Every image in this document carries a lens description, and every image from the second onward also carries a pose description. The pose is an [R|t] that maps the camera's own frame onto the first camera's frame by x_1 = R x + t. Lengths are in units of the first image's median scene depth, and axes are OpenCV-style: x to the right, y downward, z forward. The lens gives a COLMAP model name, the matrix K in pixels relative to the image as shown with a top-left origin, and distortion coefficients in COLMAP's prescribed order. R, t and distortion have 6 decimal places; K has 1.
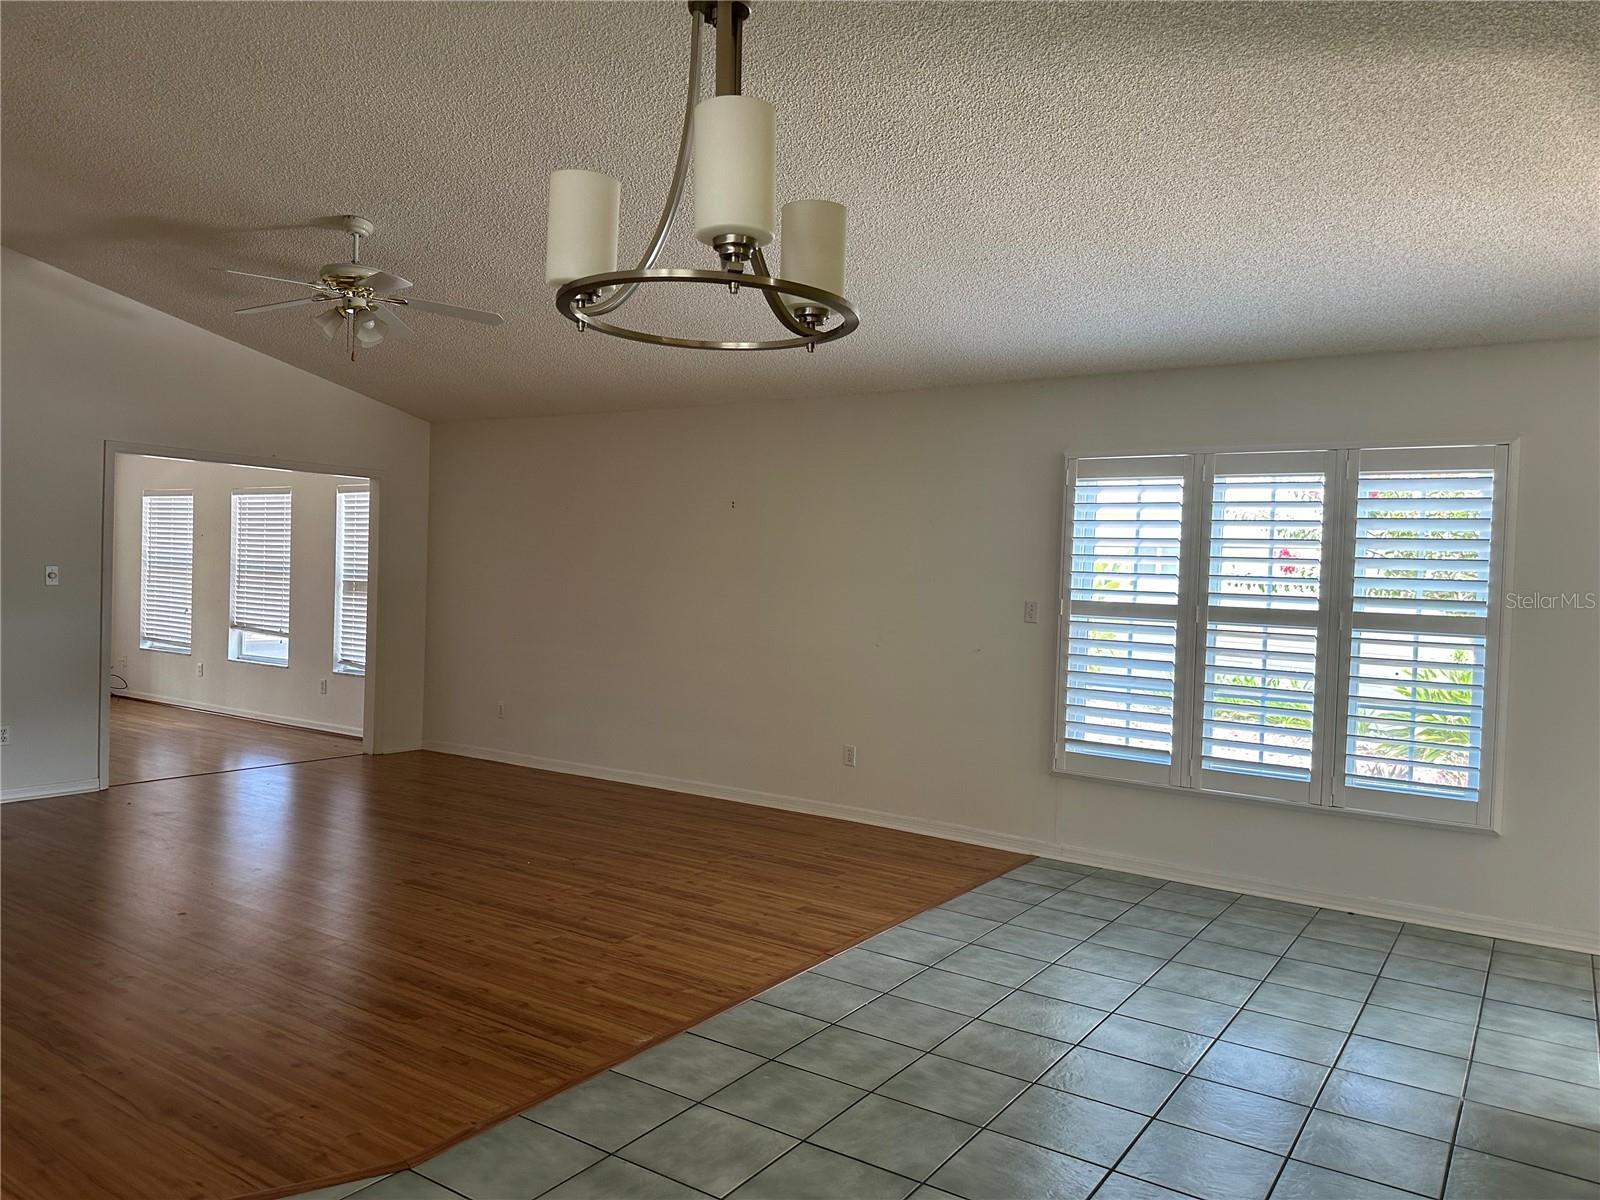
lens RADIAL K [[1143.6, 0, 801.8], [0, 1143.6, 601.3], [0, 0, 1]] dist [0.067115, -0.070102]
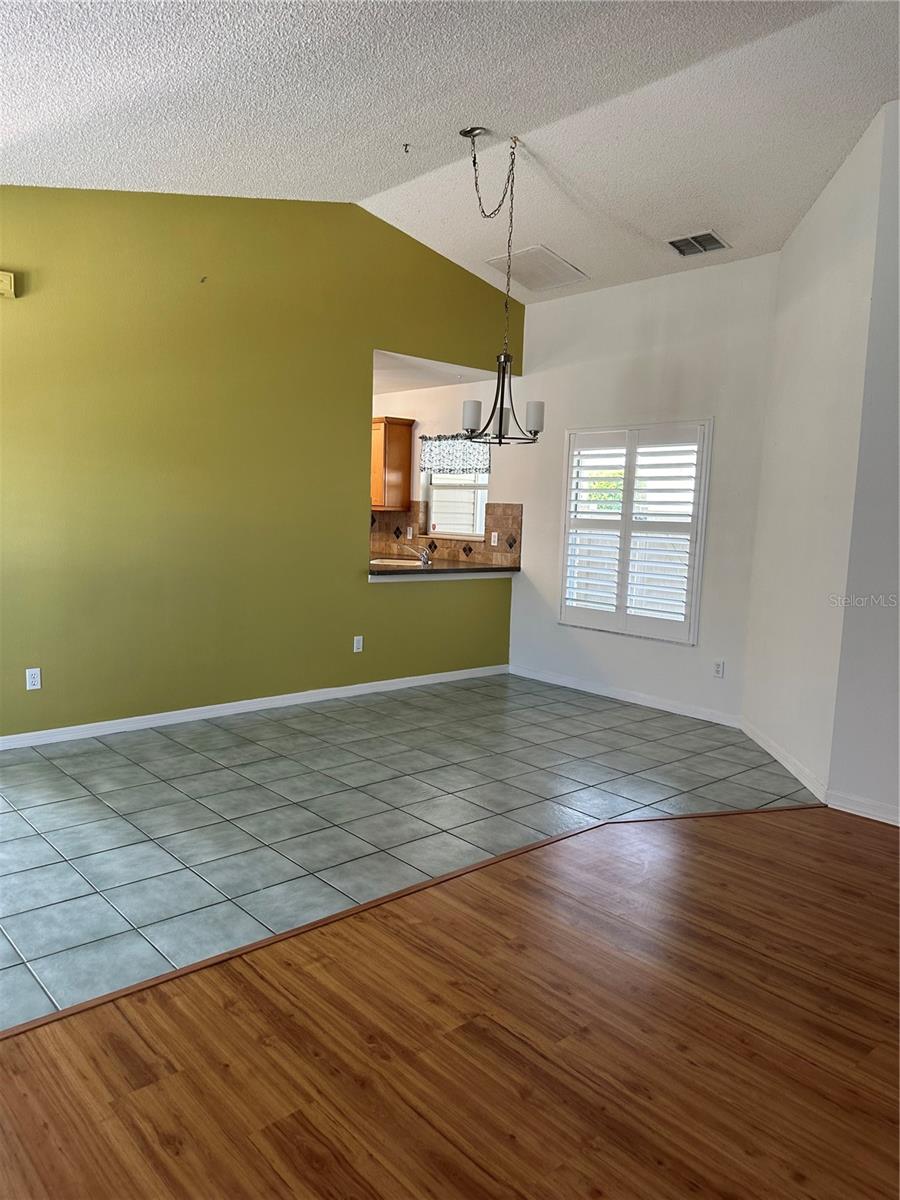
lens RADIAL K [[857.7, 0, 448.2], [0, 857.7, 599.5], [0, 0, 1]] dist [0.067115, -0.070102]
pose [[-0.967237, -0.091979, 0.236627, -0.250452], [-0.060774, 0.988850, 0.135952, -0.038990], [-0.246493, 0.117117, -0.962042, 1.515775]]
